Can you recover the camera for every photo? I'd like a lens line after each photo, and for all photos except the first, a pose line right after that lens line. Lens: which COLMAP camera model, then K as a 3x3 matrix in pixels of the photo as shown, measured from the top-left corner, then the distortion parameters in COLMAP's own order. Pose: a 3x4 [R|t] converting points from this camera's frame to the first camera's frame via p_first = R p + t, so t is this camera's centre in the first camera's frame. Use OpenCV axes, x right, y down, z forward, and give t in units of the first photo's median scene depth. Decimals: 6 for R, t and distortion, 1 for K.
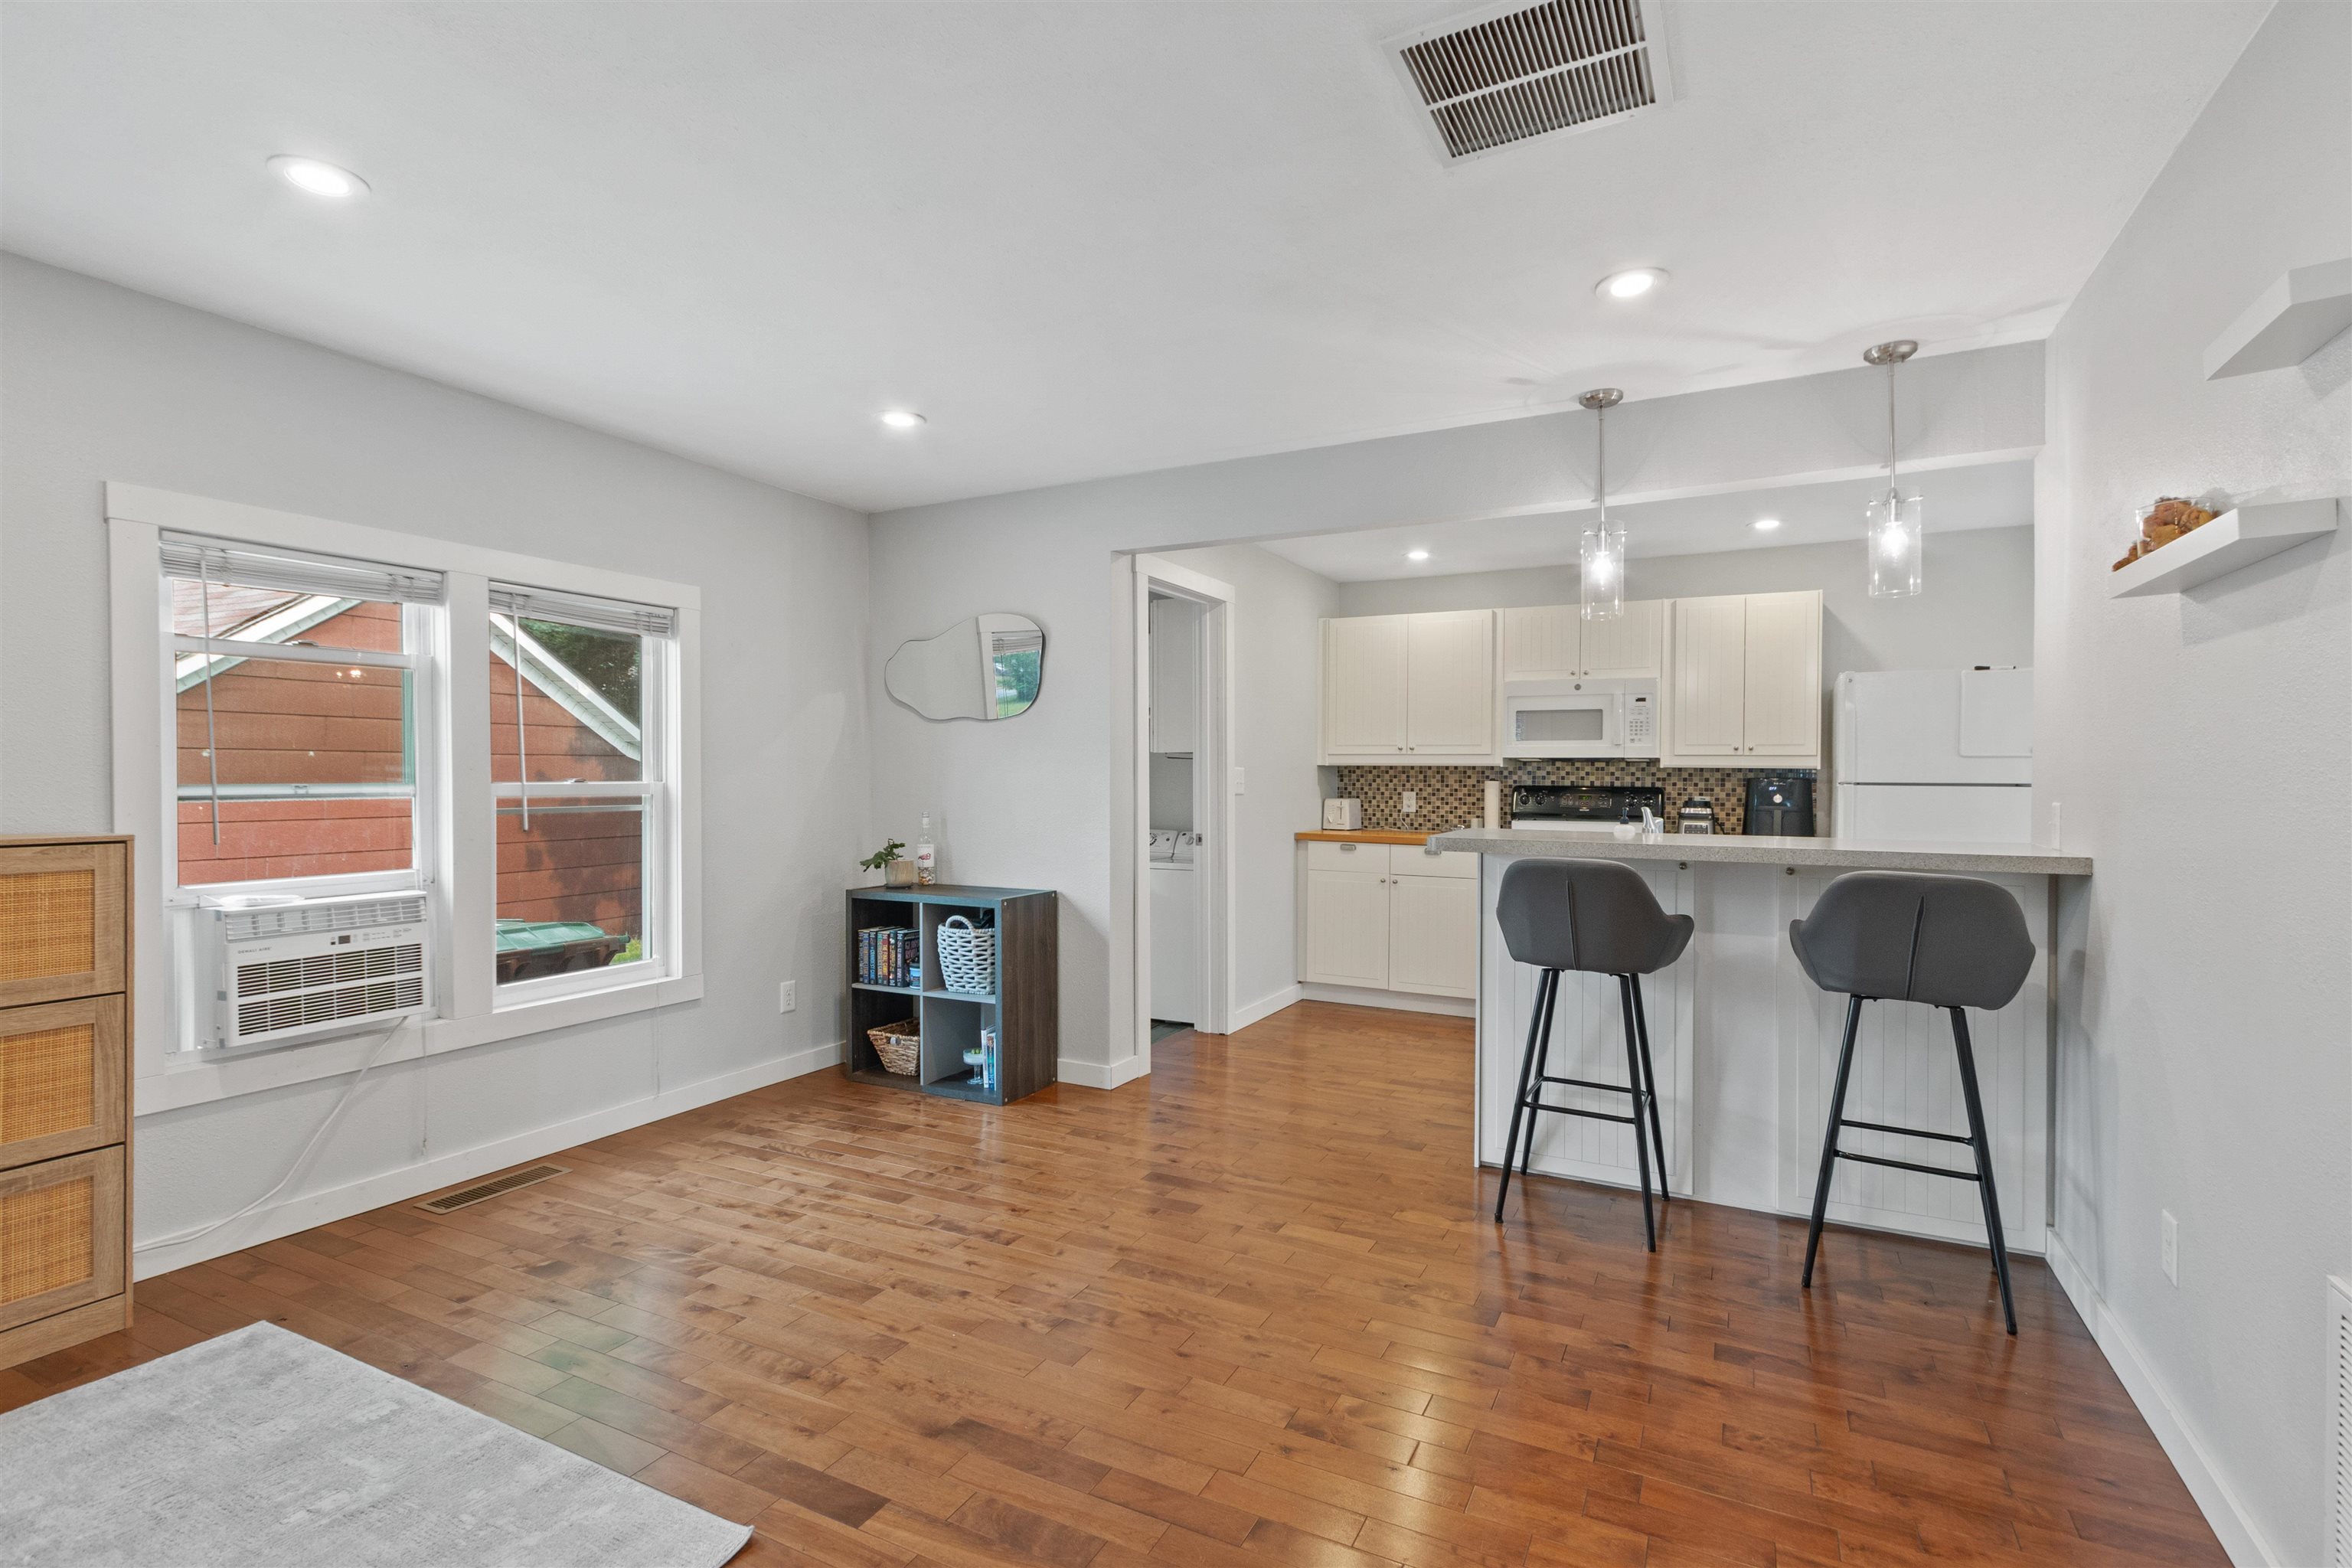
lens RADIAL K [[1063.1, 0, 1198.2], [0, 1063.1, 774.4], [0, 0, 1]] dist [0.000414, -0.000877]
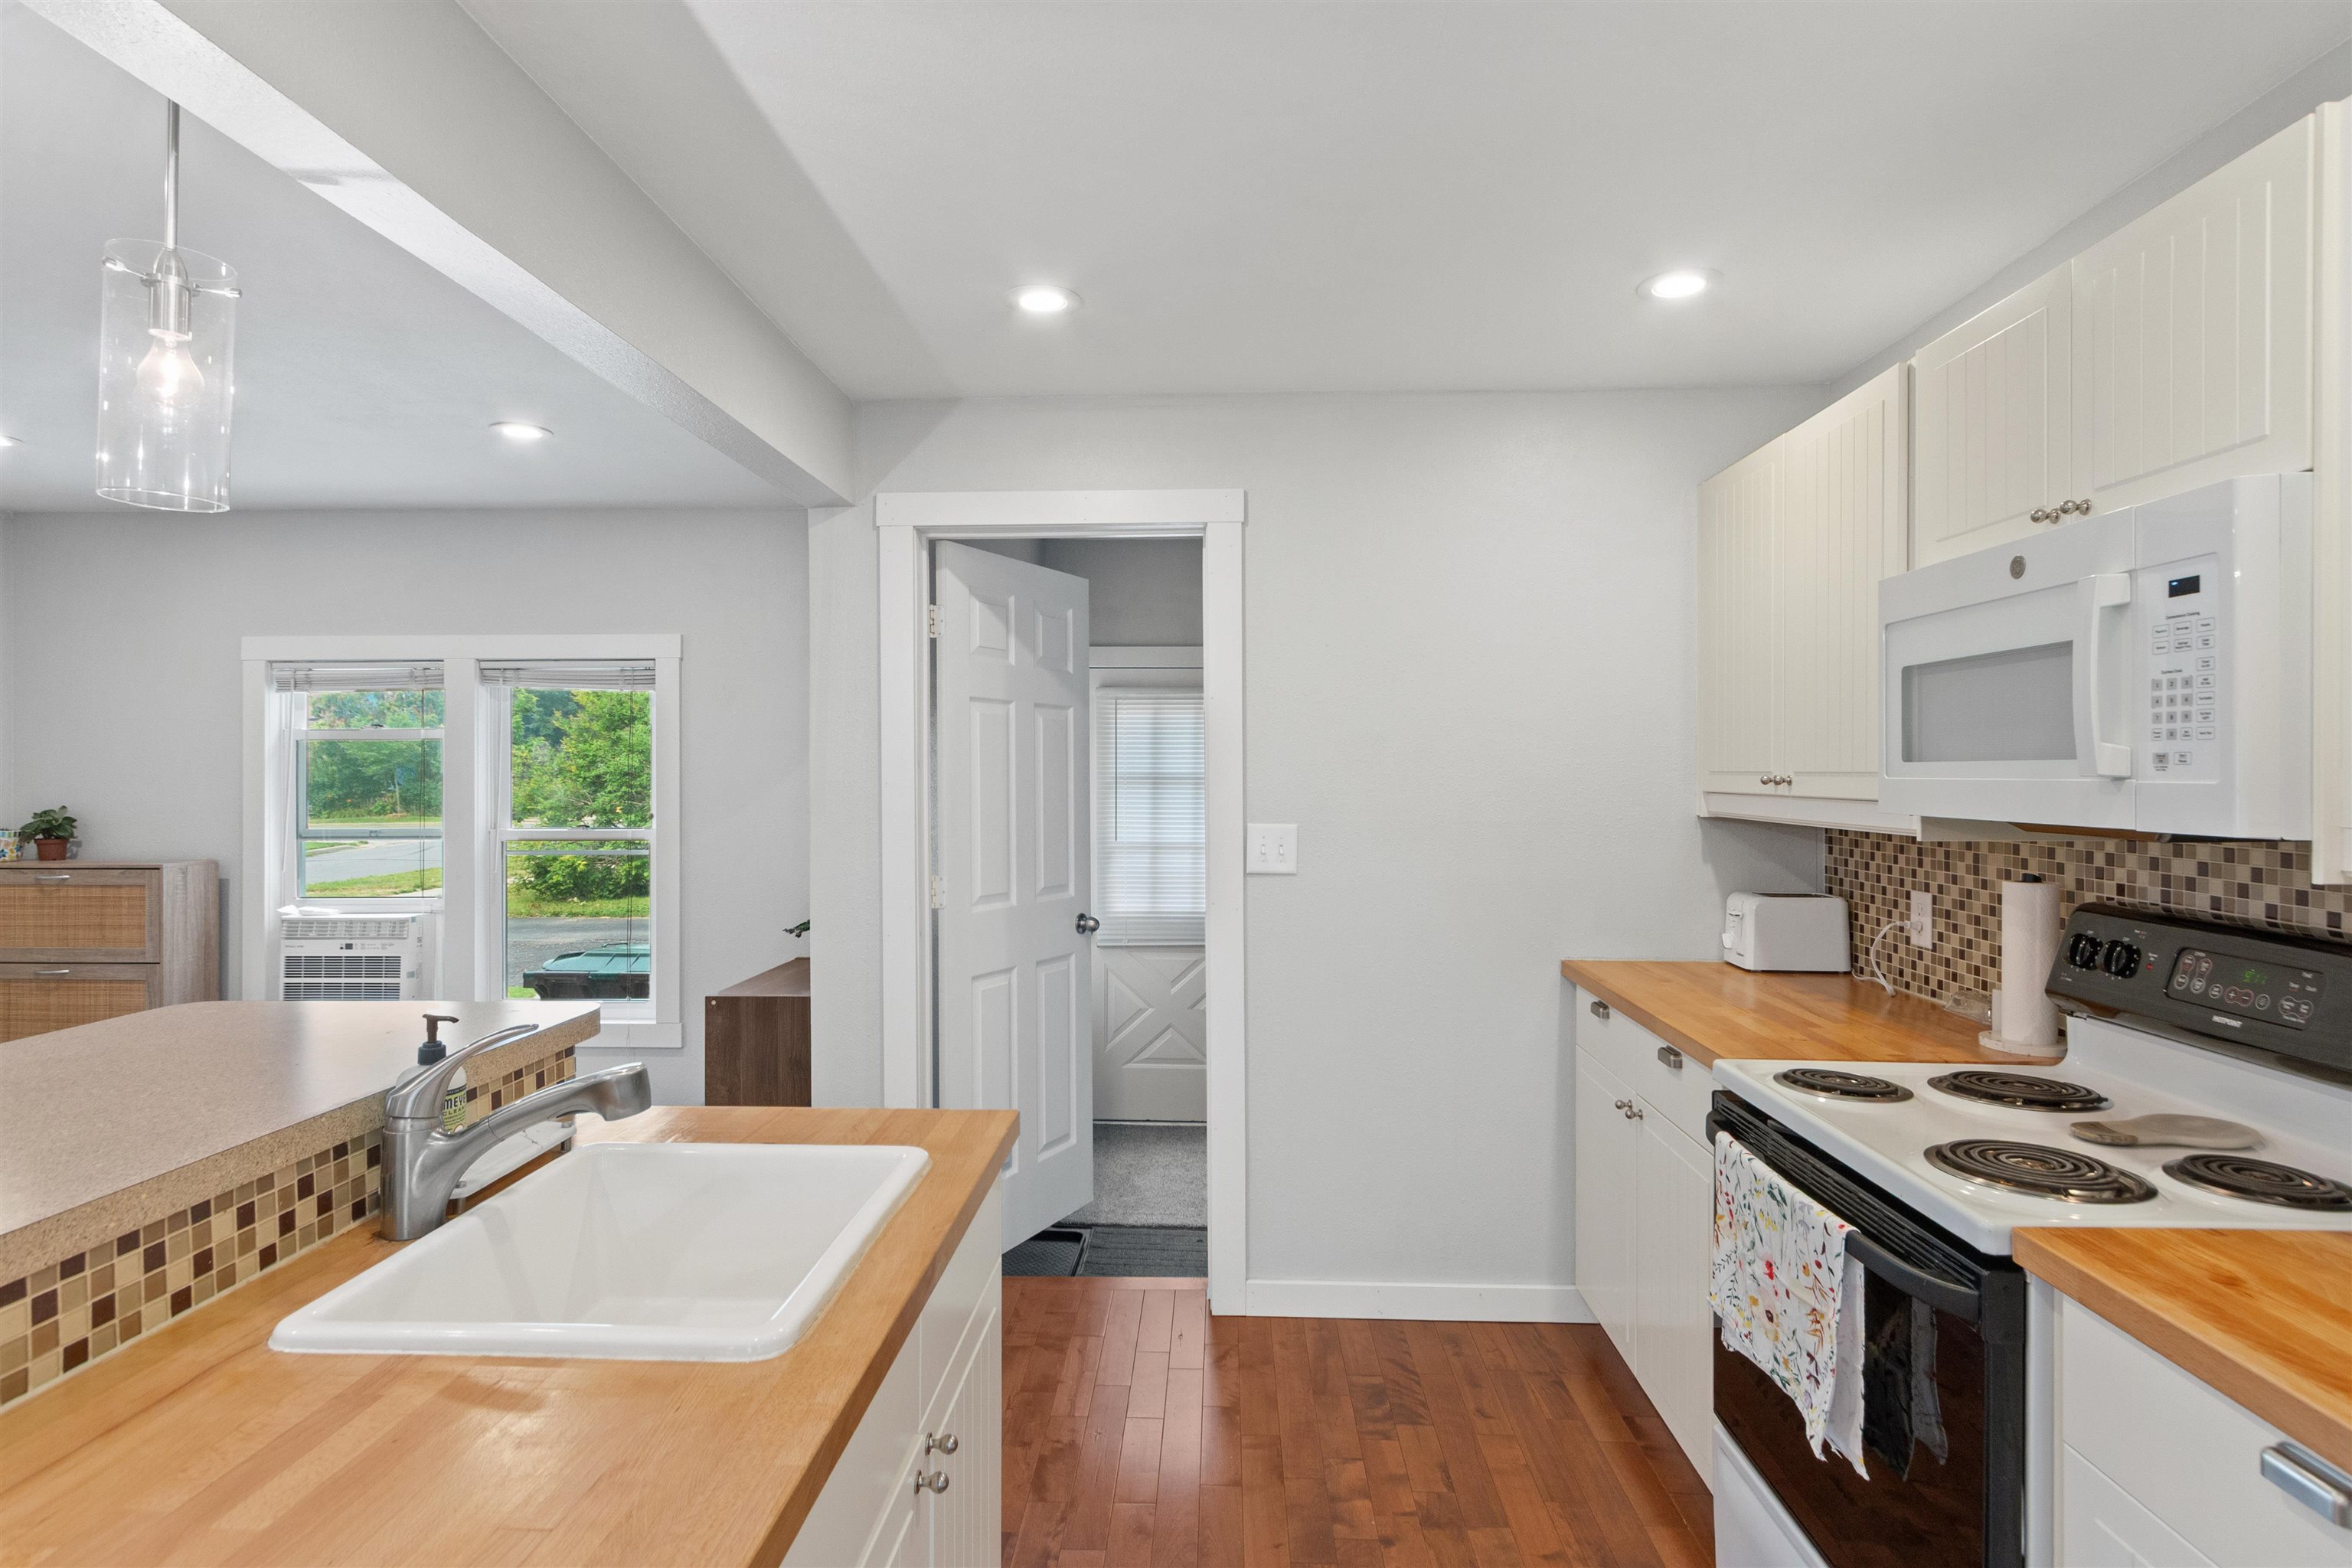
lens RADIAL K [[1198.4, 0, 1193.2], [0, 1198.4, 774.9], [0, 0, 1]] dist [0.007134, -0.002278]
pose [[0.445686, -0.006062, -0.895169, 0.888093], [0.003818, 0.999981, -0.004871, -0.043072], [0.895181, -0.001247, 0.445700, 1.088469]]
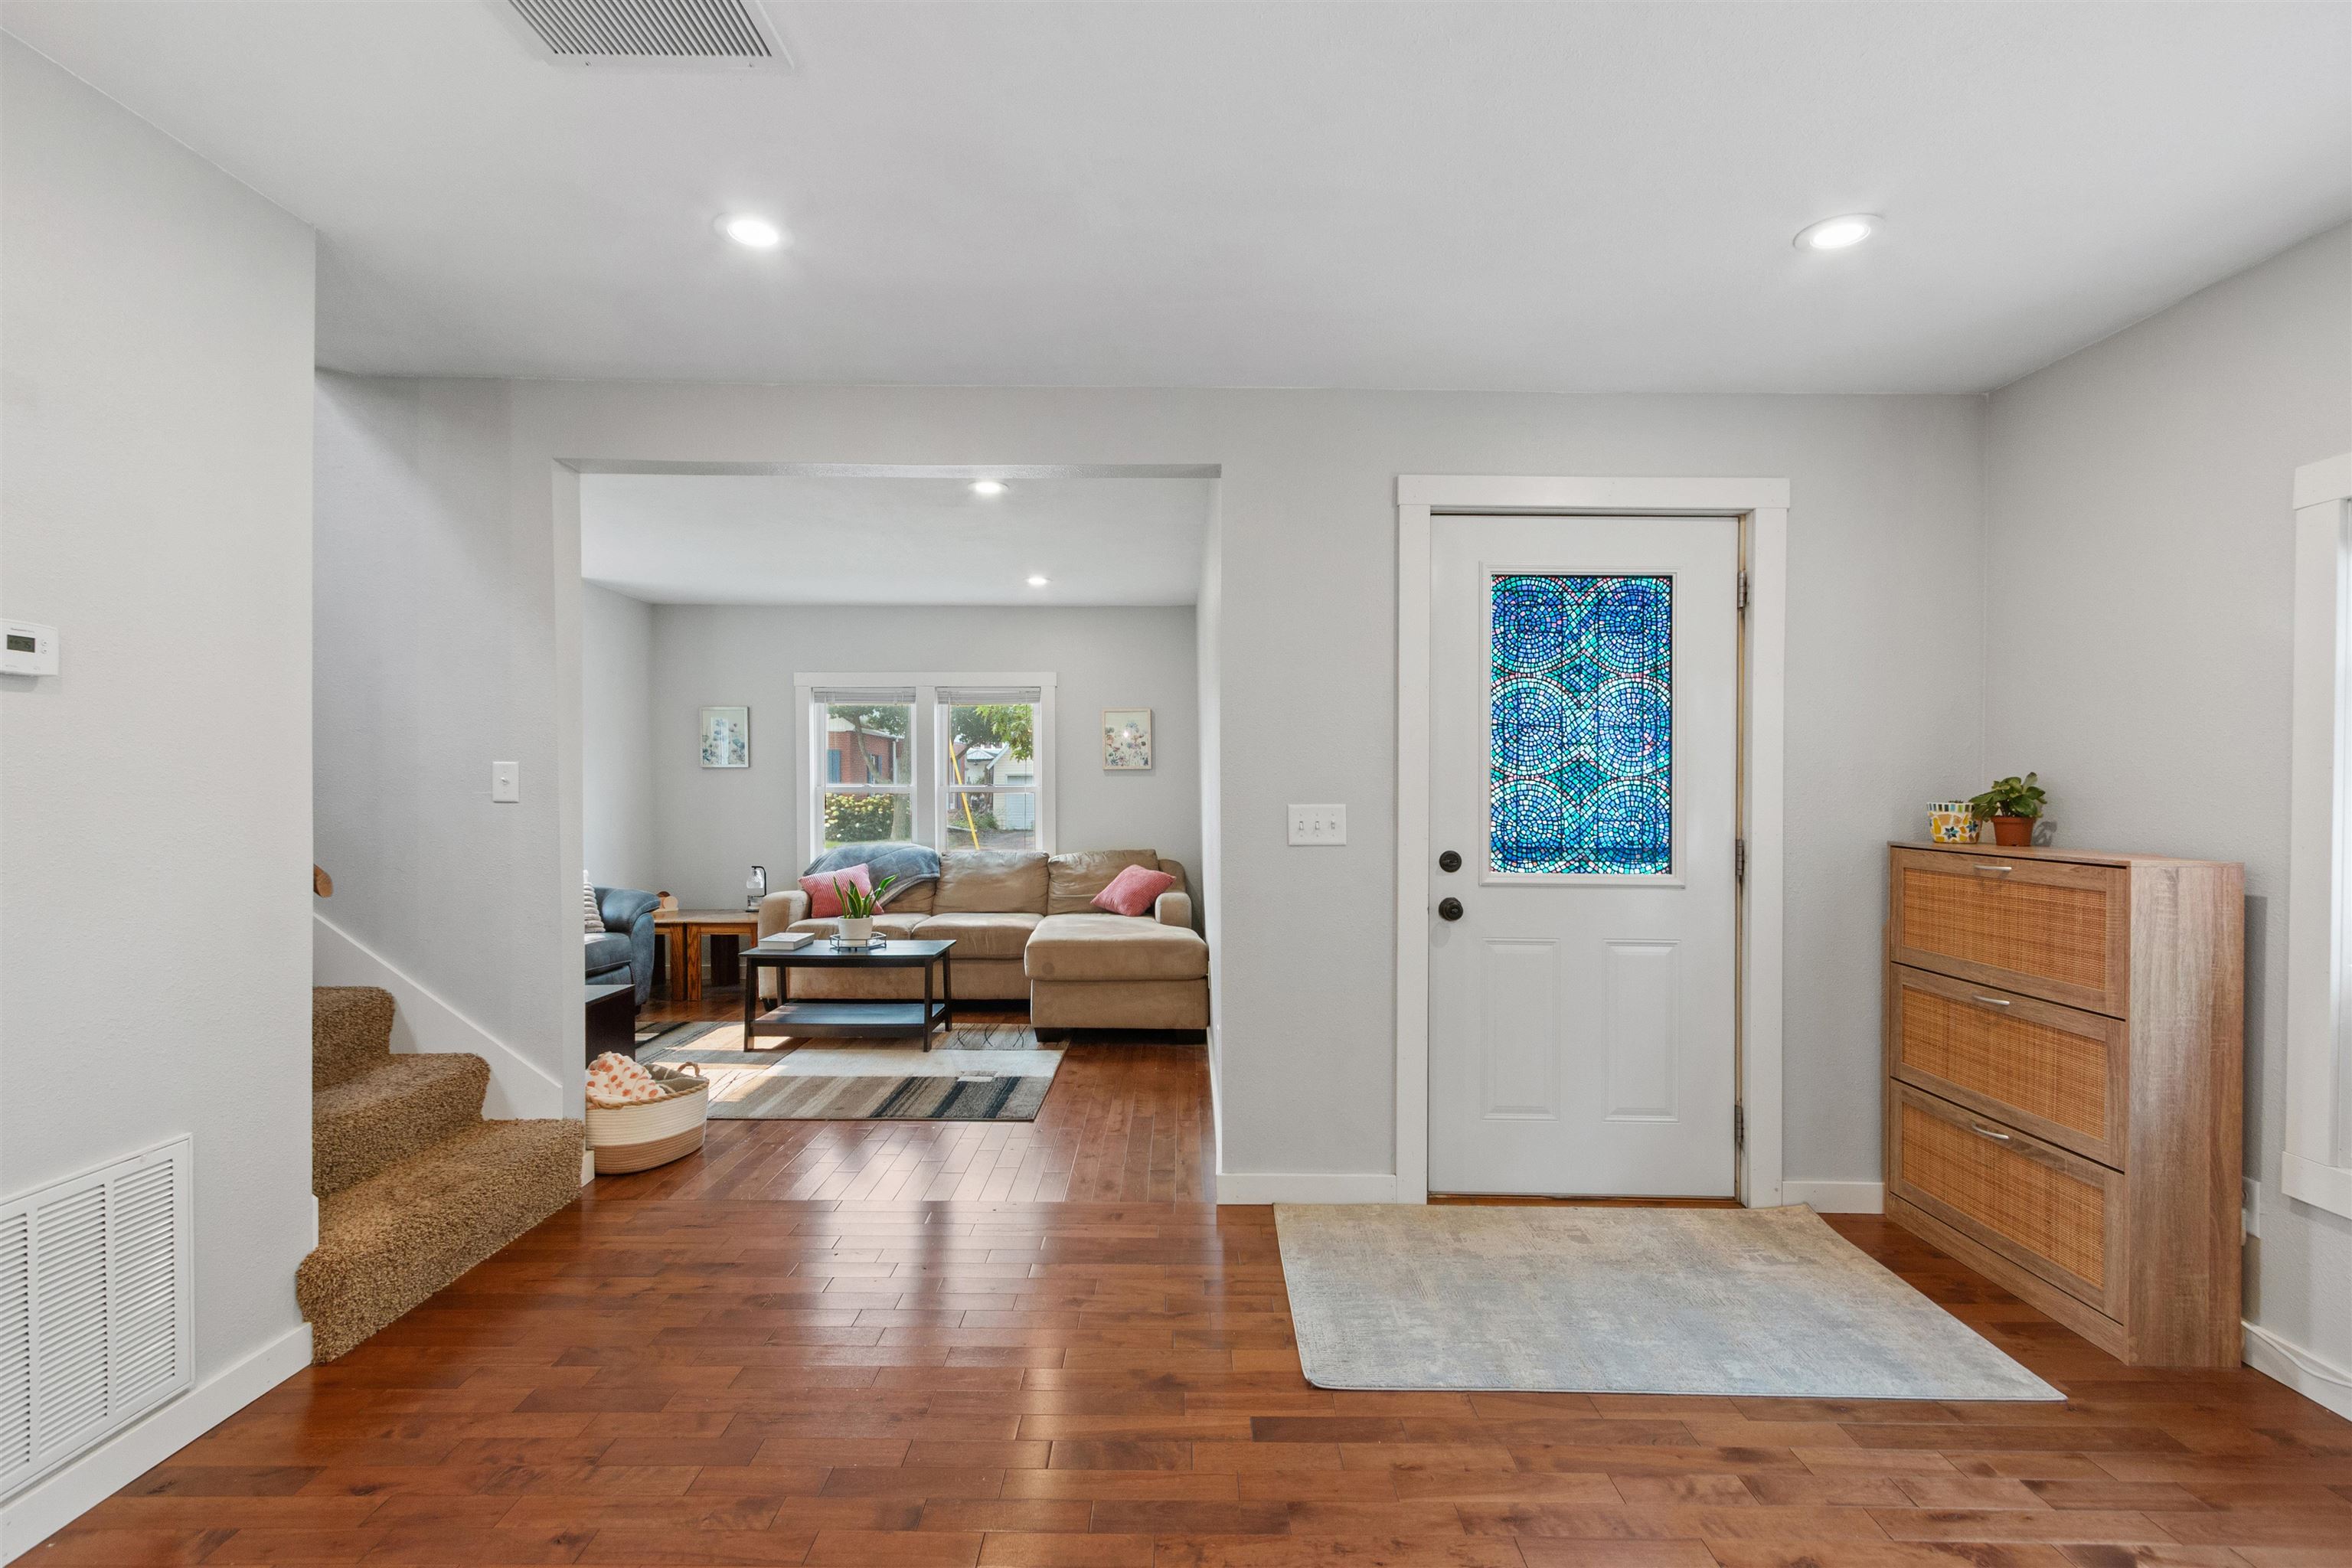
lens RADIAL K [[1063.1, 0, 1156.5], [0, 1063.1, 775.3], [0, 0, 1]] dist [0.000414, -0.000877]
pose [[-0.903241, -0.014243, -0.428897, 0.152936], [-0.009074, 0.999860, -0.014094, 0.000175], [0.429037, -0.008839, -0.903244, 1.033863]]
